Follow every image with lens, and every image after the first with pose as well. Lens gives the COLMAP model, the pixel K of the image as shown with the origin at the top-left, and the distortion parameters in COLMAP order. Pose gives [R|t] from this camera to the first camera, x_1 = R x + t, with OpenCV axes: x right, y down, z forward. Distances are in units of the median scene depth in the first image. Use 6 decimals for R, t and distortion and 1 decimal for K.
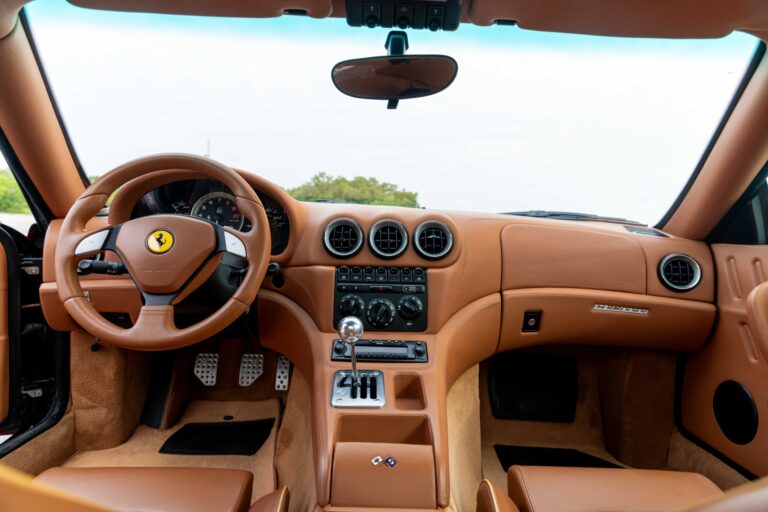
lens RADIAL K [[468.5, 0, 383.4], [0, 468.5, 260.9], [0, 0, 1]] dist [0.005439, 0.000297]
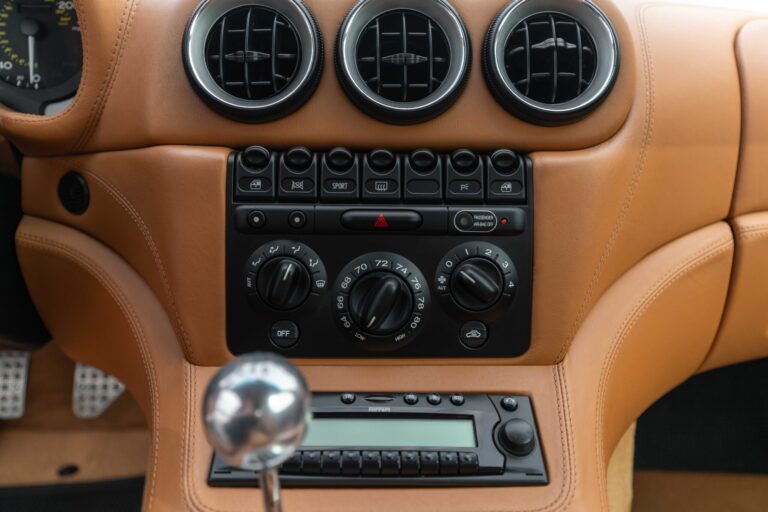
lens RADIAL K [[596.5, 0, 383.7], [0, 596.5, 256.1], [0, 0, 1]] dist [0.016720, 0.003147]
pose [[0.999932, -0.010684, 0.004634, -0.005280], [0.009707, 0.984484, 0.175206, 0.013858], [-0.006434, -0.175149, 0.984521, 0.598196]]
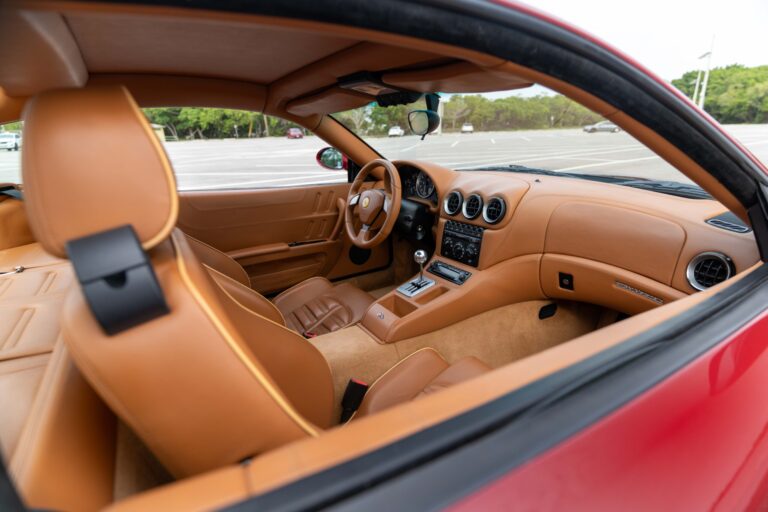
lens RADIAL K [[380.6, 0, 400.9], [0, 380.6, 256.3], [0, 0, 1]] dist [0.000632, -0.002241]
pose [[0.538800, 0.212055, -0.815308, 0.966877], [-0.013095, 0.969792, 0.243581, -0.194364], [0.842332, -0.120565, 0.525301, 0.098410]]
